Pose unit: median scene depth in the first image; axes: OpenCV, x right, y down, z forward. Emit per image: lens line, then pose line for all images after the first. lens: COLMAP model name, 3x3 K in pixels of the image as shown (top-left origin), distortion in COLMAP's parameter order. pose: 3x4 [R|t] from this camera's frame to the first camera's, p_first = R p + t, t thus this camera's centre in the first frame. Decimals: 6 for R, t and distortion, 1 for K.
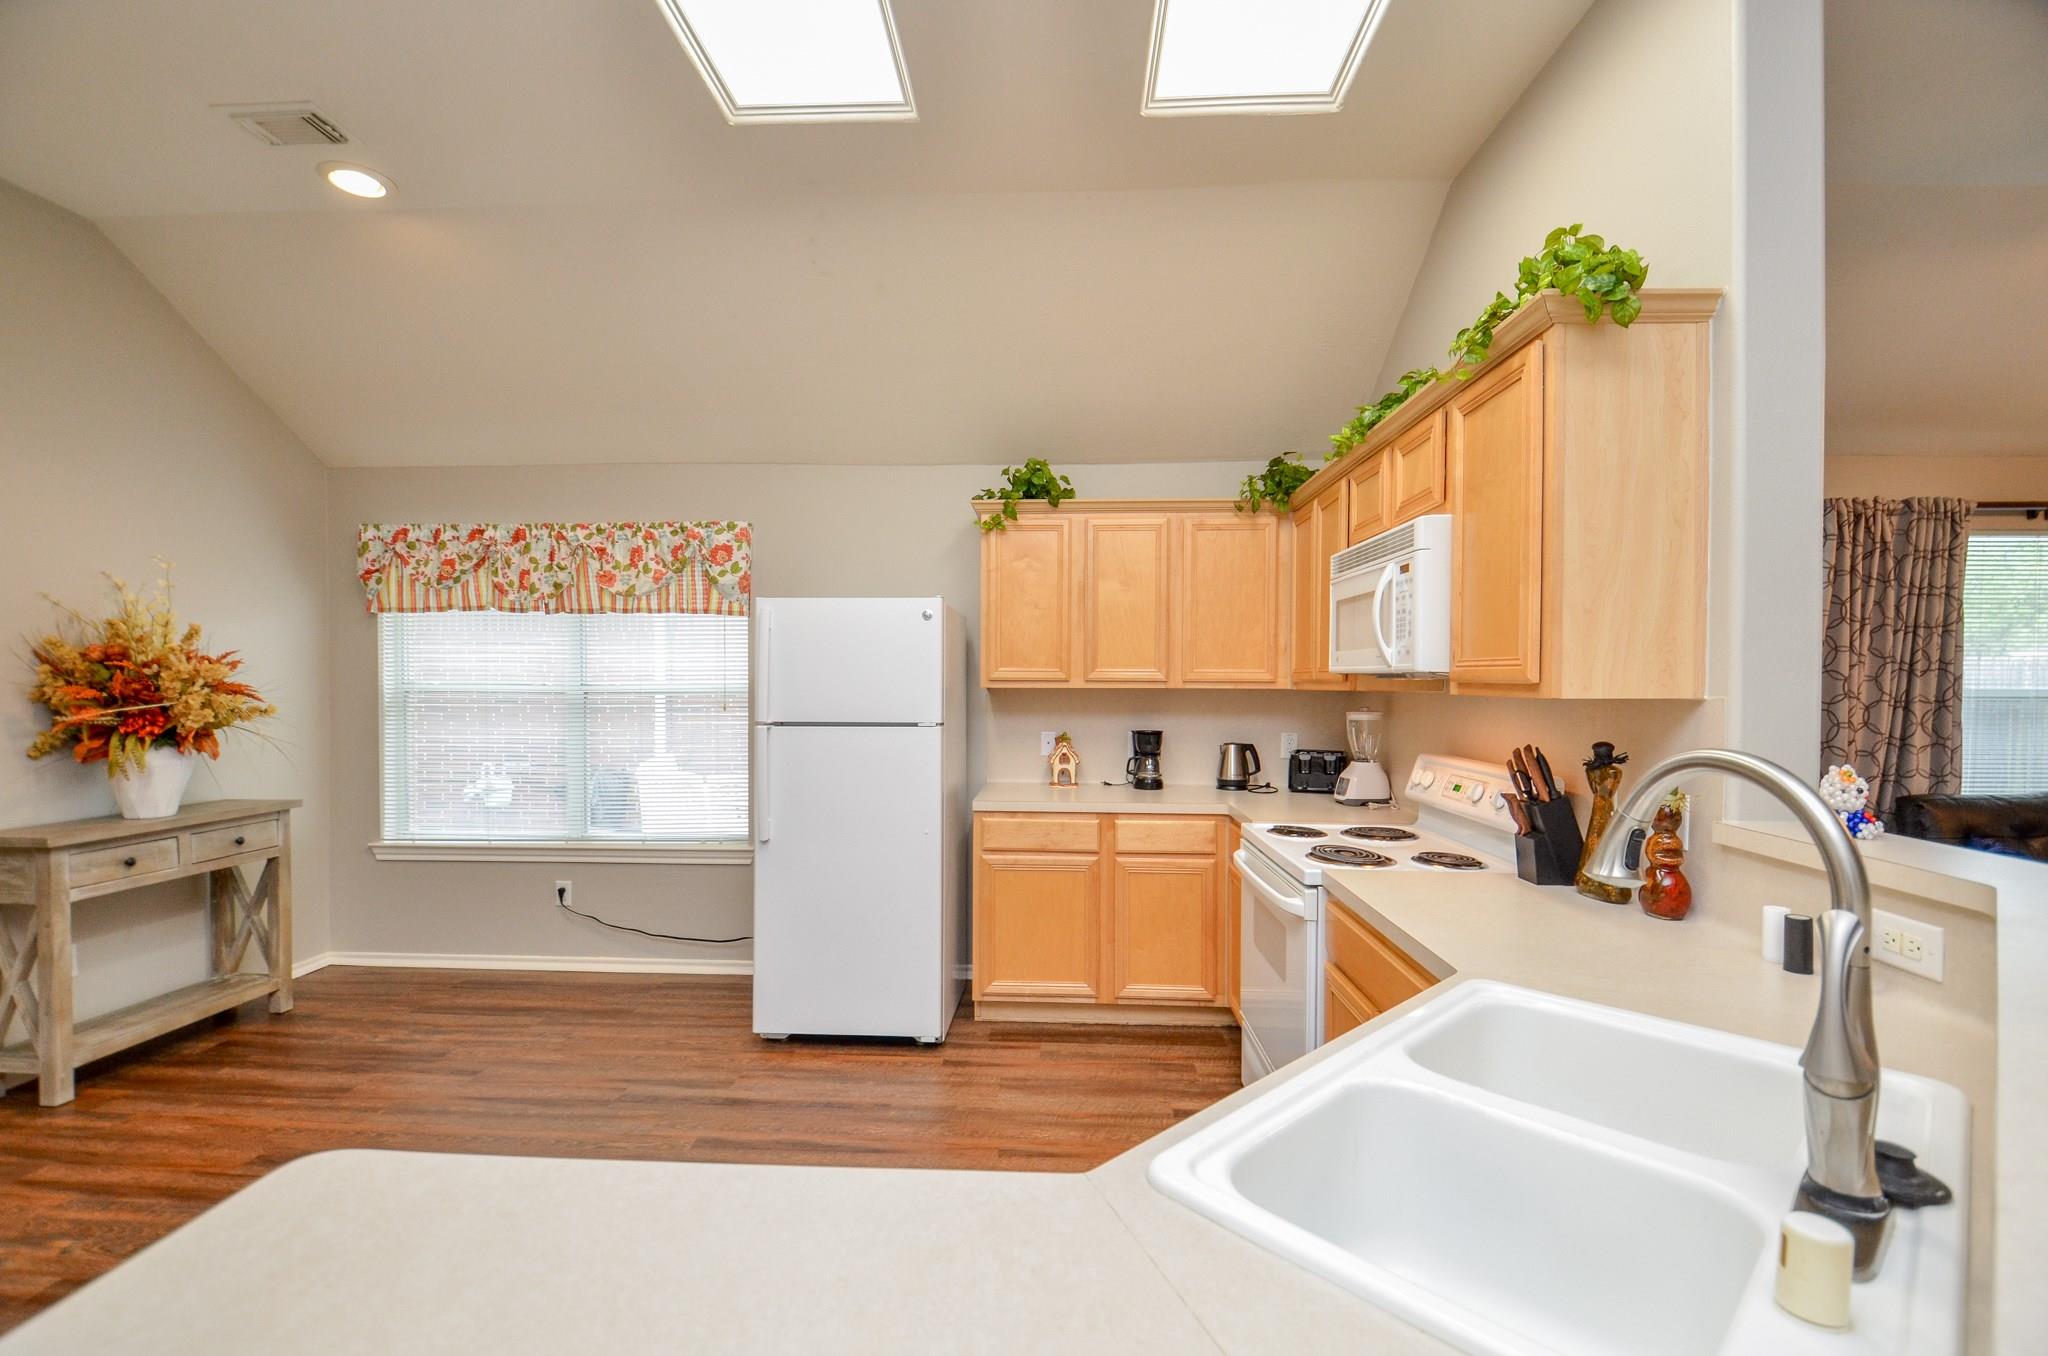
lens RADIAL K [[889.3, 0, 1020.8], [0, 889.3, 693.4], [0, 0, 1]] dist [0.034608, -0.028800]
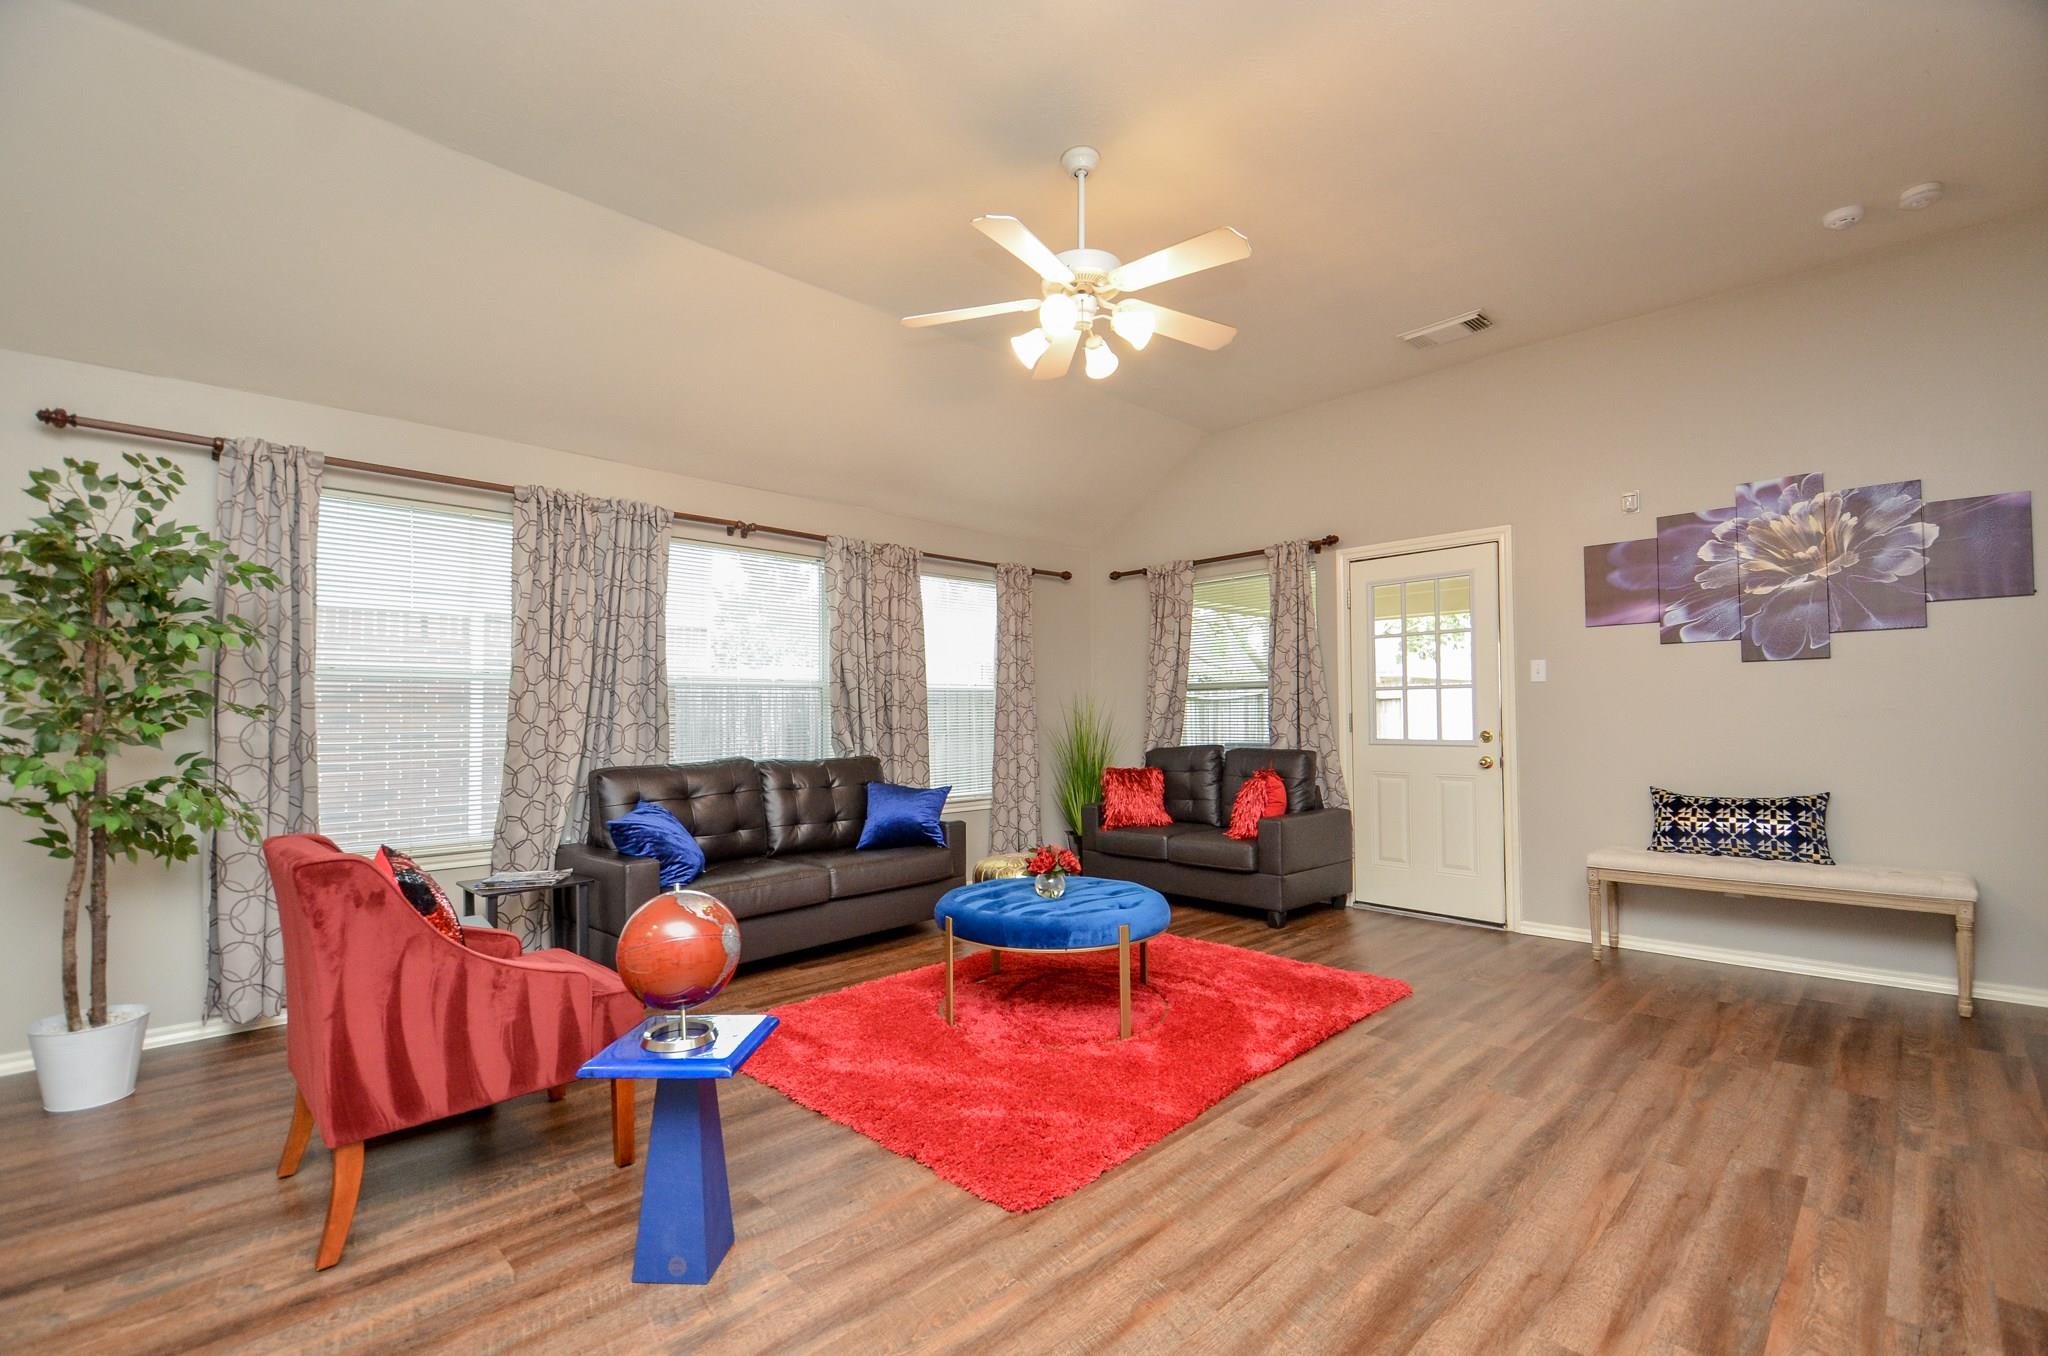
lens RADIAL K [[880.7, 0, 1020.3], [0, 880.7, 696.4], [0, 0, 1]] dist [0.029973, -0.029167]
pose [[0.678842, 0.007686, 0.734244, 0.557086], [0.022597, 0.999253, -0.031351, 0.072713], [-0.733937, 0.037874, 0.678161, -0.102222]]
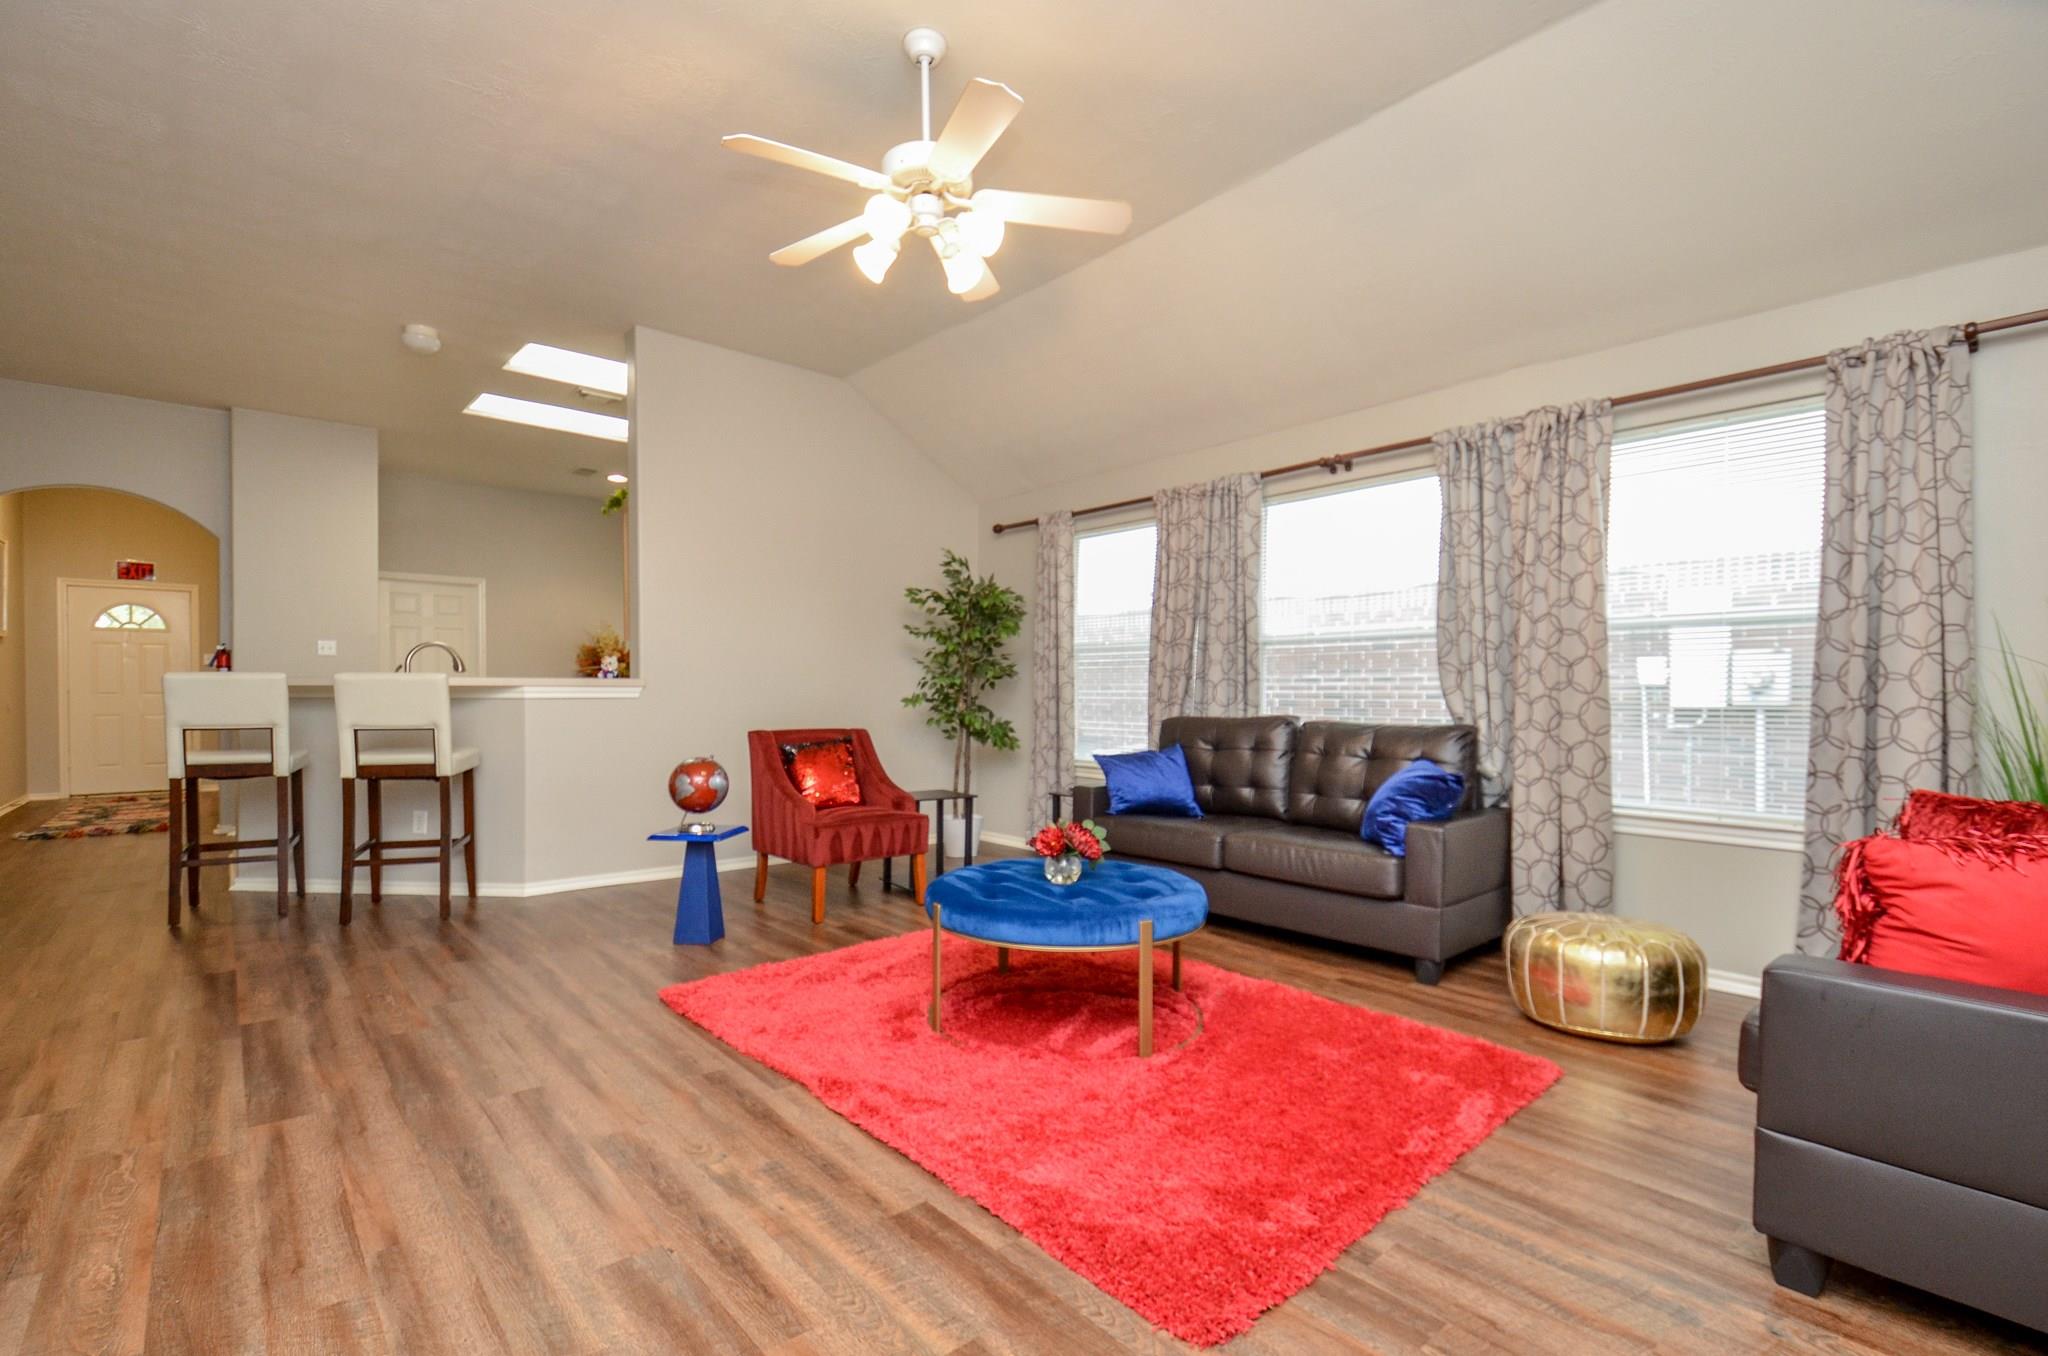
lens RADIAL K [[919.4, 0, 1021.4], [0, 919.4, 702.3], [0, 0, 1]] dist [0.019582, -0.020659]
pose [[0.693627, 0.008194, -0.720287, 1.804495], [-0.011424, 0.999935, 0.000374, 0.096720], [0.720243, 0.007969, 0.693676, -0.078132]]
